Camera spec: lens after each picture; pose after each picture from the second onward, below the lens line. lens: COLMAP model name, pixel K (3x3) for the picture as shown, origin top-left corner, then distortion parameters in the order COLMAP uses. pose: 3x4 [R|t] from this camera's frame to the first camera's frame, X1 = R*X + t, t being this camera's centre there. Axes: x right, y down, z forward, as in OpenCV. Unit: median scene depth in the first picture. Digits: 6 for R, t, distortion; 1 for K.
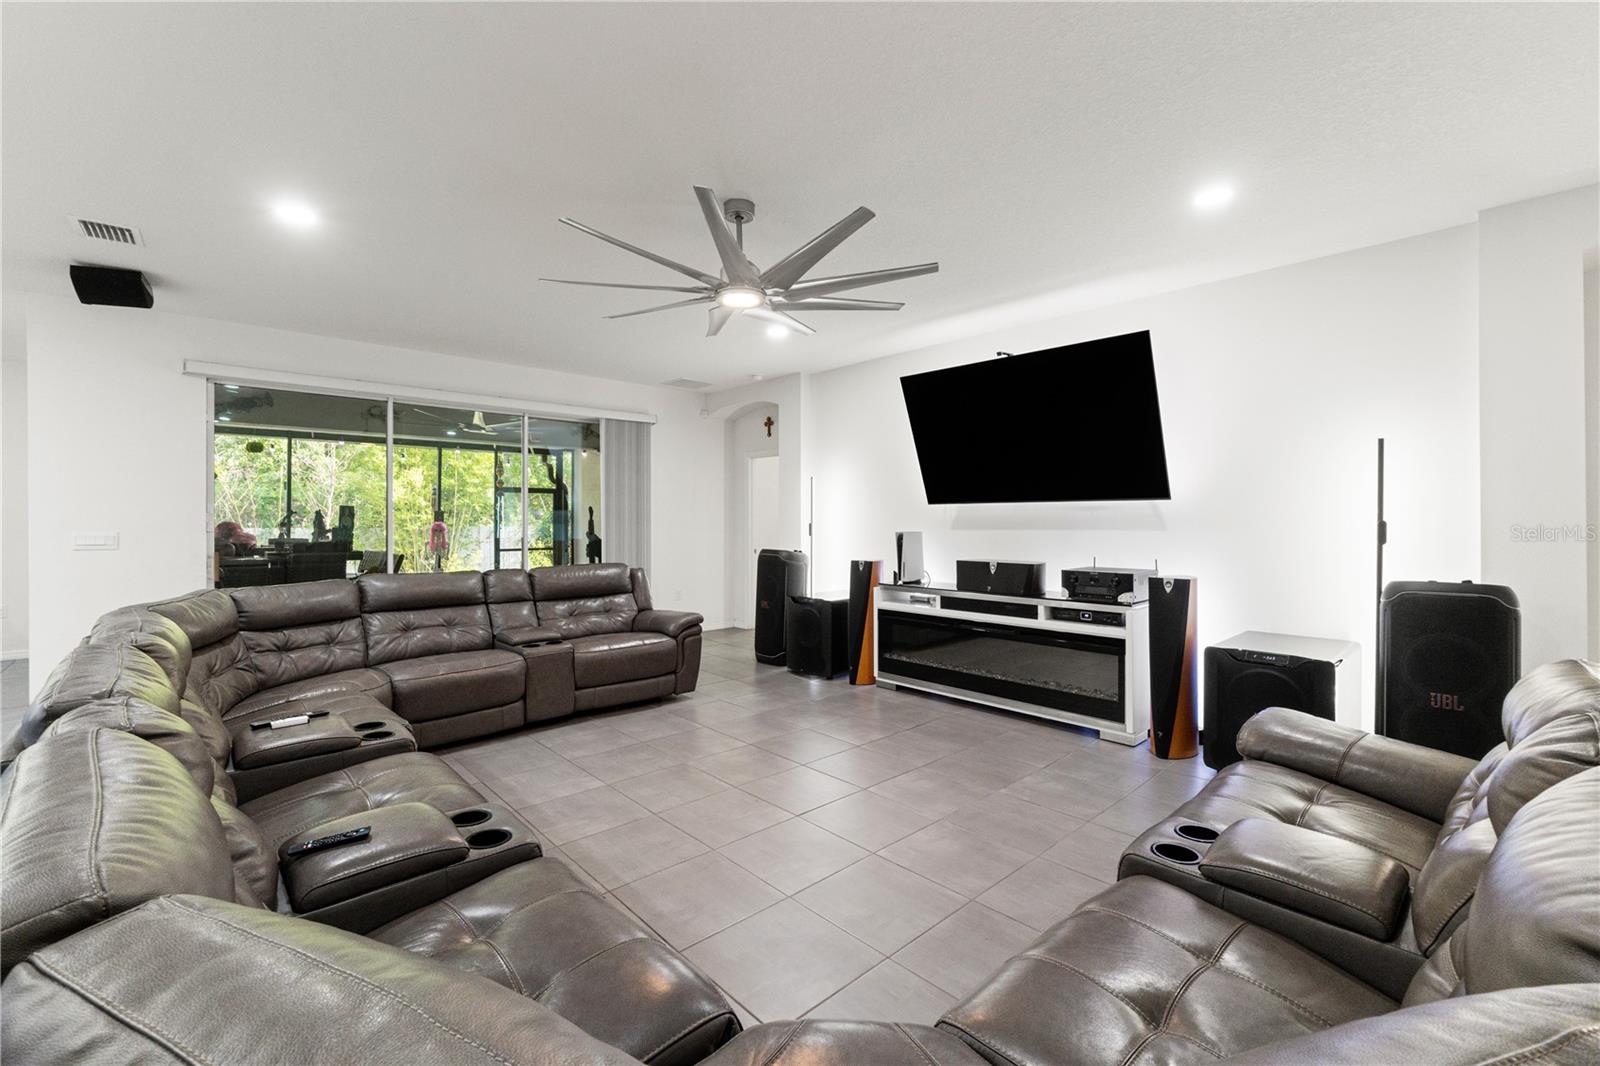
lens RADIAL K [[682.2, 0, 802.5], [0, 682.2, 522.8], [0, 0, 1]] dist [-0.005263, -0.000190]
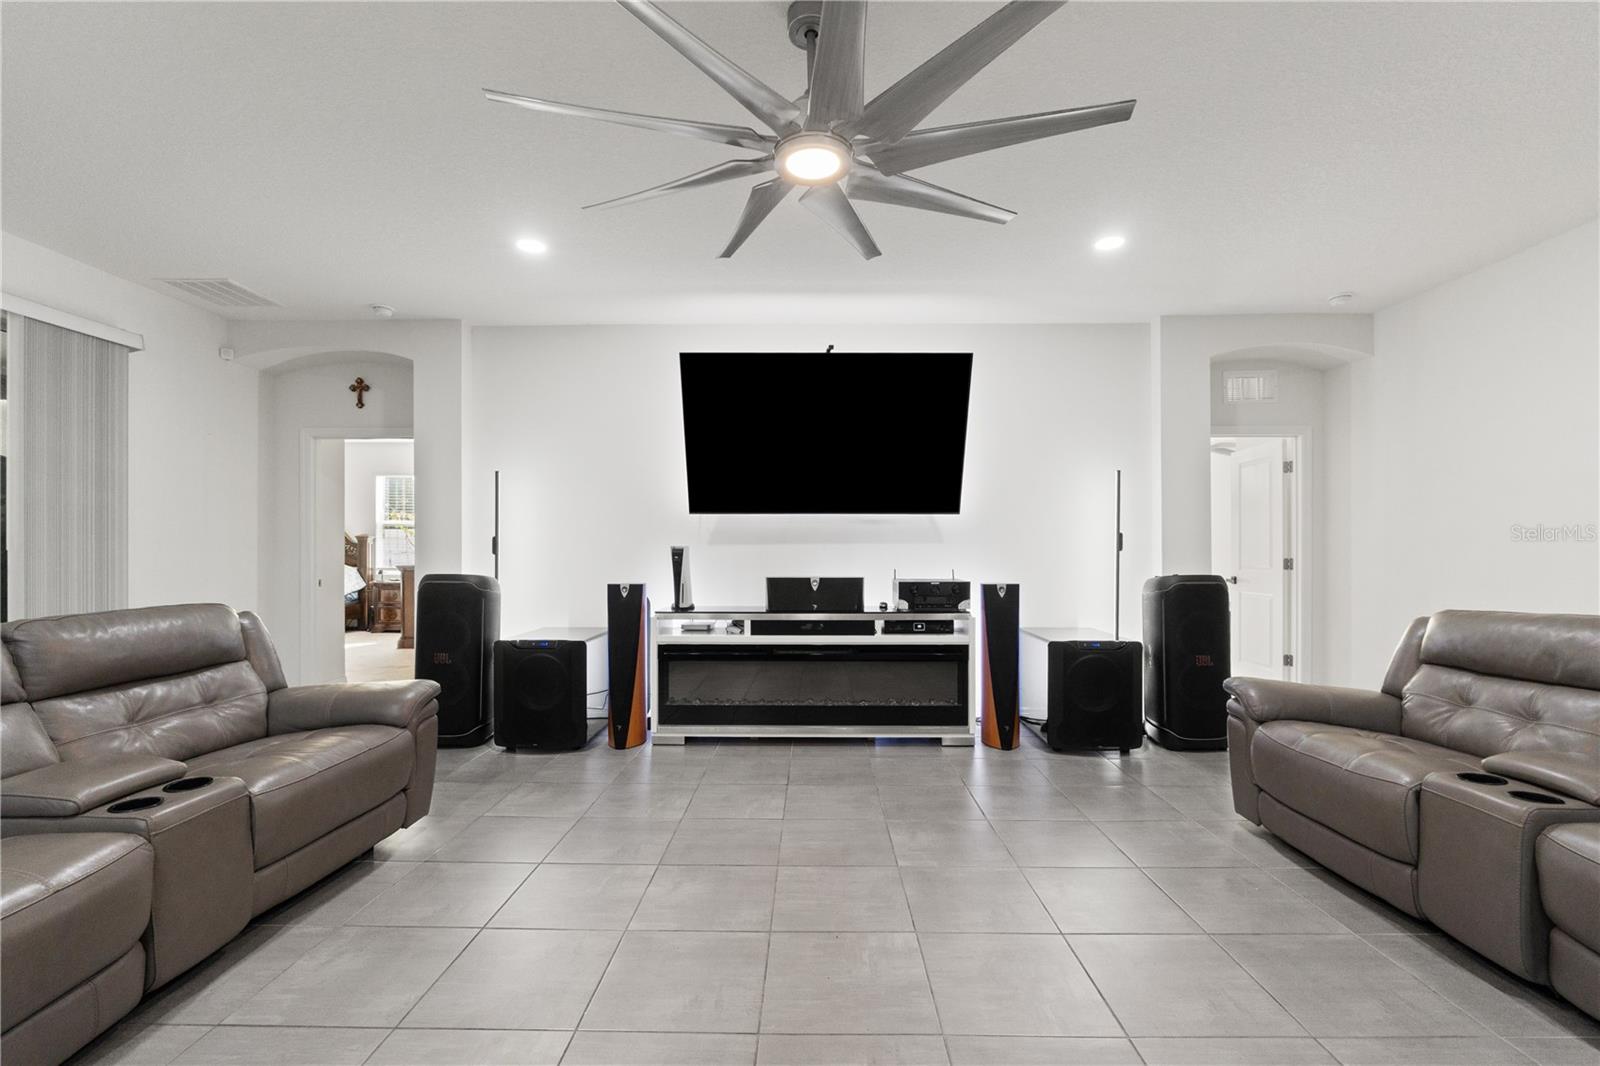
lens RADIAL K [[686.1, 0, 802.5], [0, 686.1, 551.2], [0, 0, 1]] dist [-0.001727, -0.000082]
pose [[0.690062, 0.001657, 0.723748, -0.358198], [0.002065, 0.999989, -0.004258, 0.024899], [-0.723747, 0.004433, 0.690051, 0.357224]]
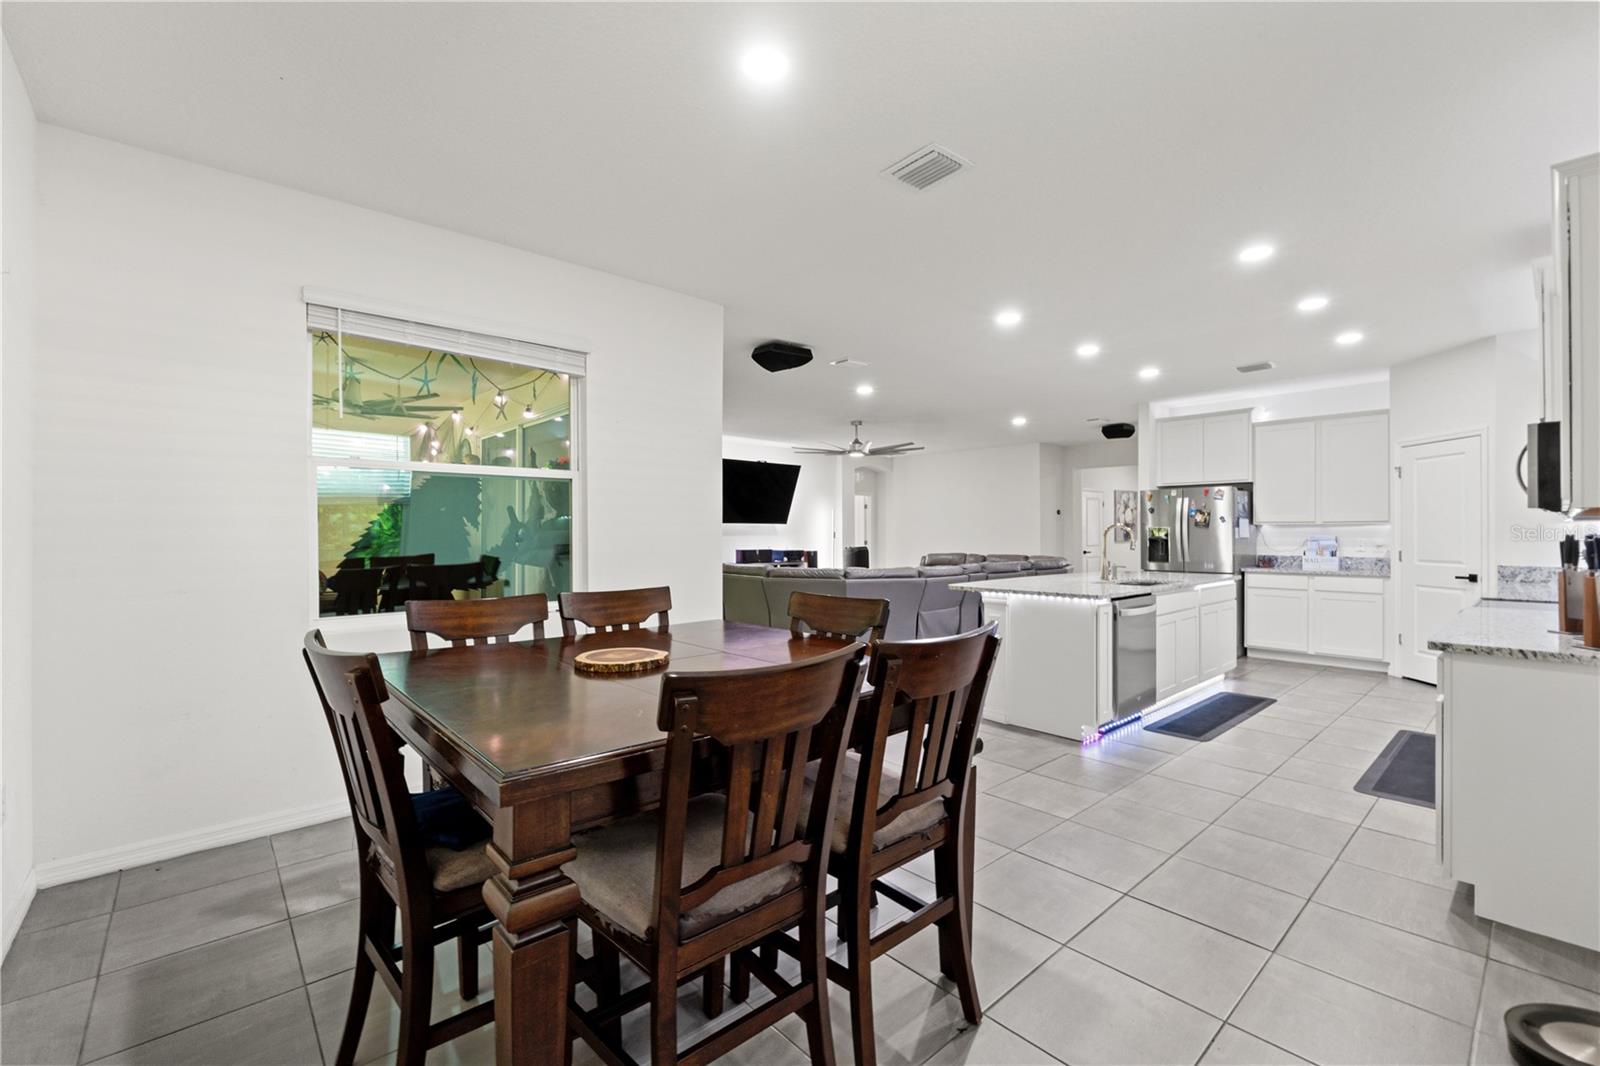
lens RADIAL K [[674.0, 0, 800.0], [0, 674.0, 533.0], [0, 0, 1]] dist [-0.010588, -0.000075]
pose [[0.027450, 0.000774, 0.999623, -1.846294], [0.002886, 0.999995, -0.000853, 0.003747], [-0.999619, 0.002908, 0.027448, 0.732634]]
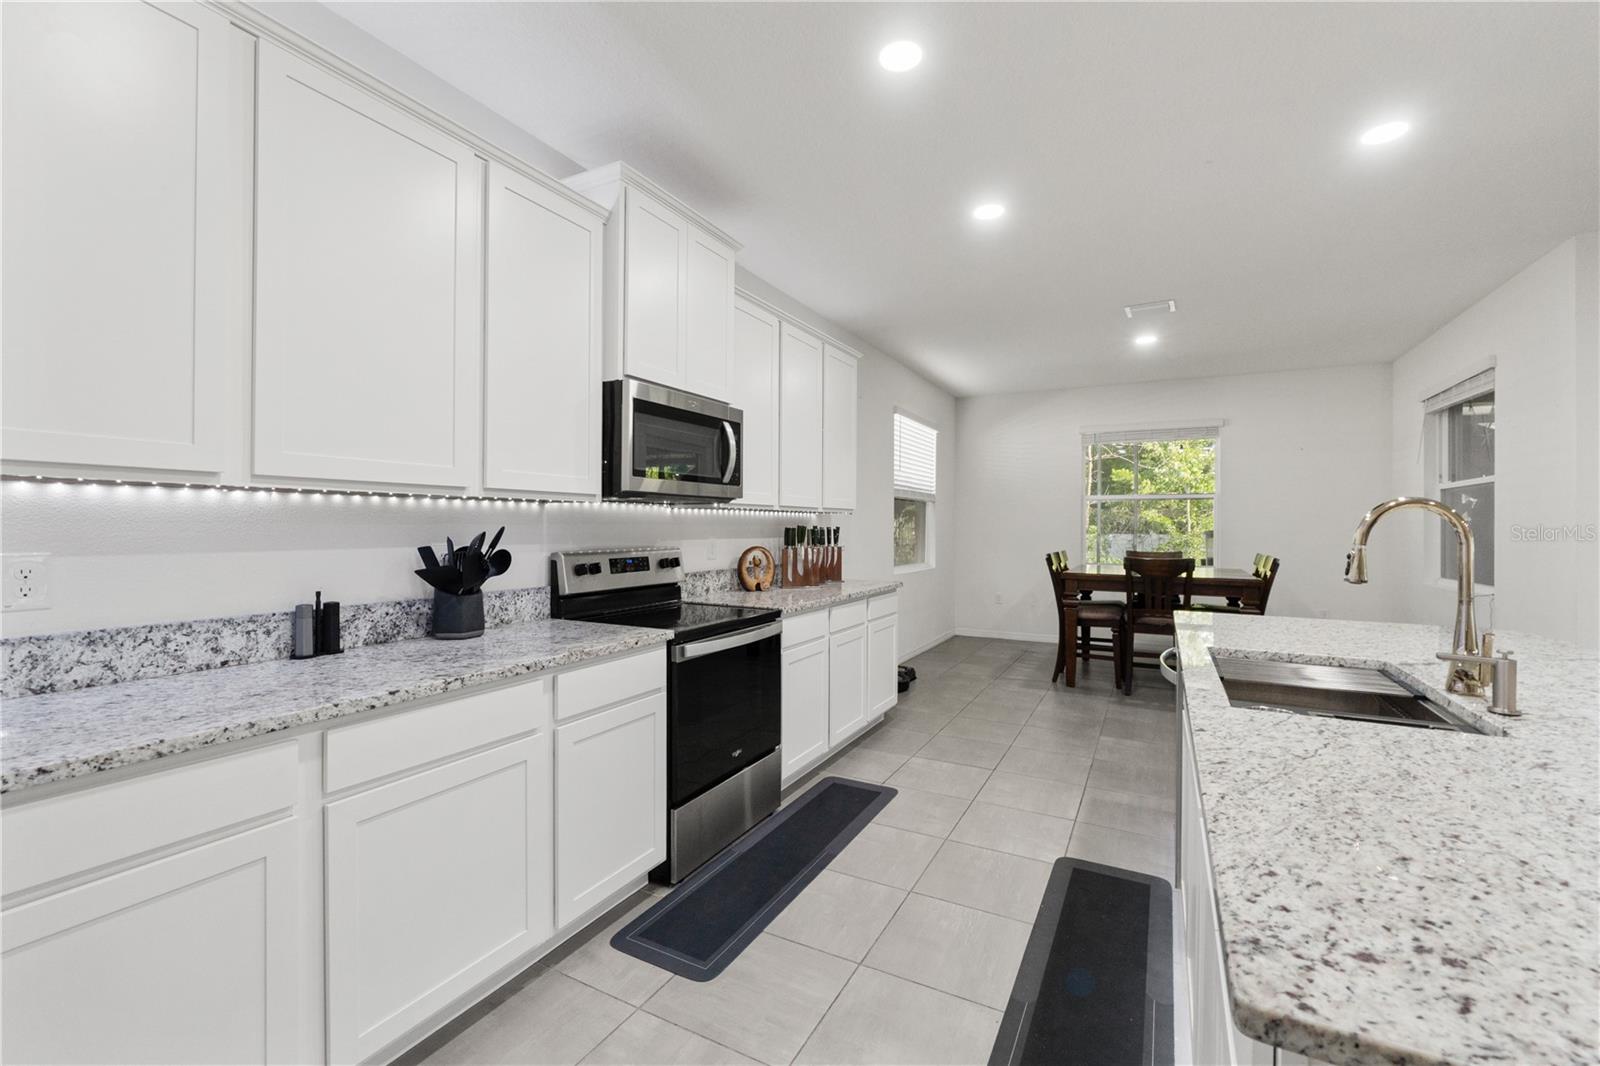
lens RADIAL K [[674.0, 0, 800.0], [0, 674.0, 533.0], [0, 0, 1]] dist [-0.010588, -0.000075]
pose [[0.323106, 0.014714, -0.946248, -0.608433], [-0.009257, 0.999880, 0.012387, 0.004847], [0.946317, 0.004757, 0.323204, -0.085103]]
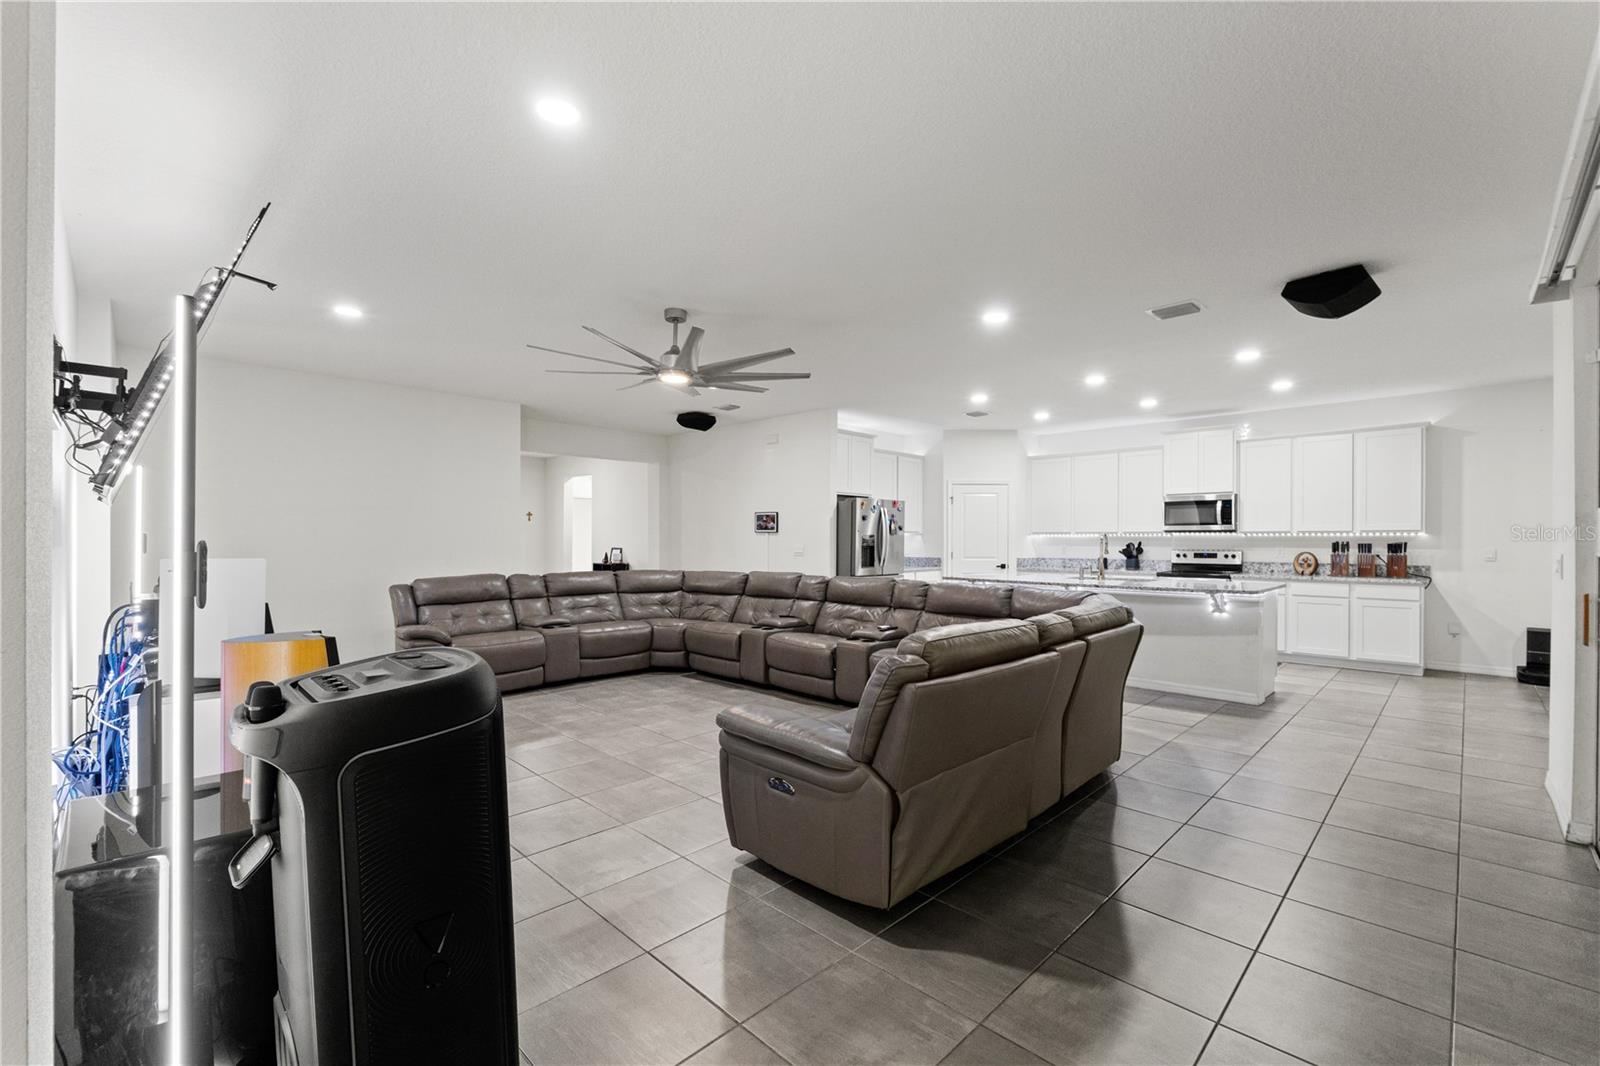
lens RADIAL K [[673.0, 0, 808.2], [0, 673.0, 543.1], [0, 0, 1]] dist [-0.003278, -0.000221]
pose [[-0.999114, -0.002019, -0.042035, -0.202493], [-0.002268, 0.999980, 0.005882, 0.004191], [0.042022, 0.005973, -0.999099, 1.497806]]
